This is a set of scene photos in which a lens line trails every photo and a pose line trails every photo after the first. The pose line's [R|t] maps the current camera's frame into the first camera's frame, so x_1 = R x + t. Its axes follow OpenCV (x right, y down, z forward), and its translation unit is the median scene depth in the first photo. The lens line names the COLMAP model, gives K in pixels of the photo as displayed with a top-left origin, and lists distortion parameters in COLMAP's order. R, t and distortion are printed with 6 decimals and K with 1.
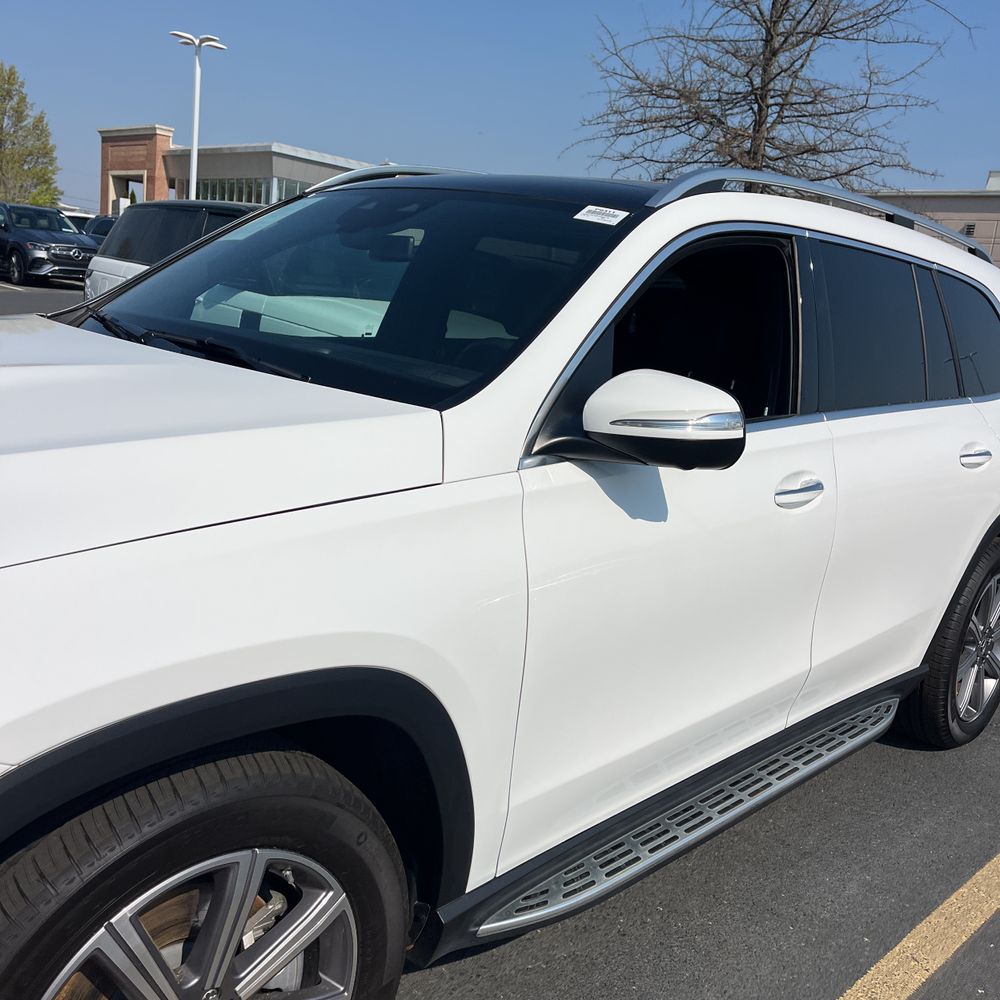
lens RADIAL K [[1014.0, 0, 481.7], [0, 1014.0, 527.7], [0, 0, 1]] dist [0.027646, -0.016404]
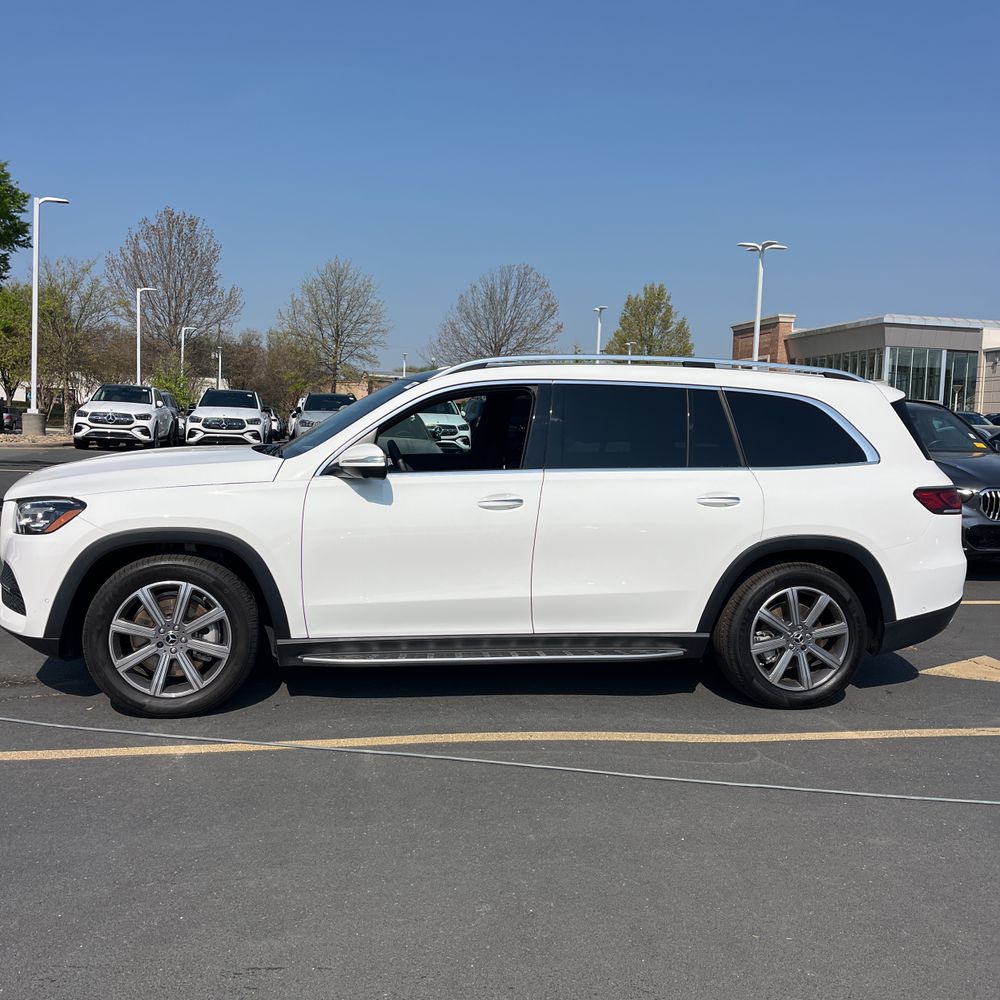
lens RADIAL K [[987.8, 0, 447.1], [0, 987.8, 498.5], [0, 0, 1]] dist [0.025695, 0.002173]
pose [[0.803148, -0.031230, -0.594961, 0.191326], [-0.083957, 0.982727, -0.164919, 0.040239], [0.589835, 0.182406, 0.786653, -0.088596]]
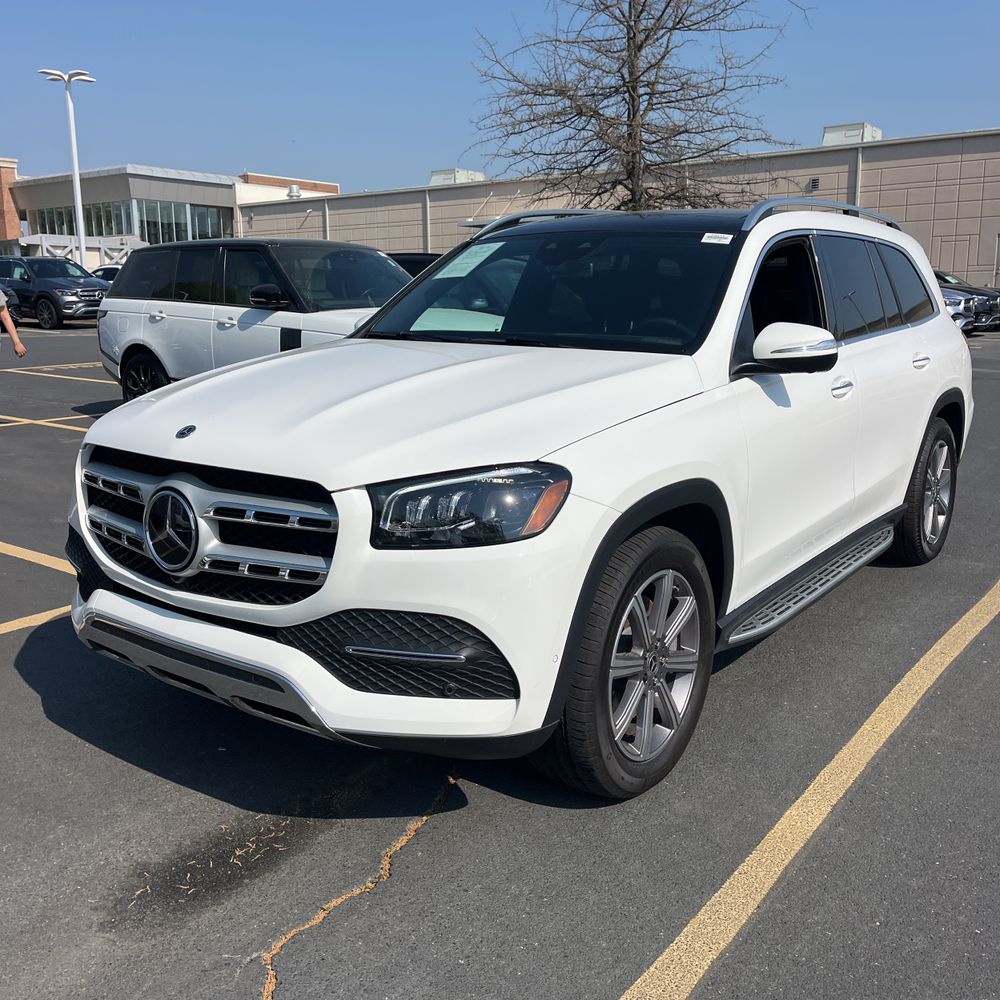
lens RADIAL K [[1009.5, 0, 472.8], [0, 1009.5, 516.2], [0, 0, 1]] dist [0.006877, 0.027645]
pose [[0.986680, -0.133259, 0.093300, -0.063092], [0.133343, 0.991055, 0.005360, 0.011258], [-0.093180, 0.007152, 0.995624, -0.080350]]
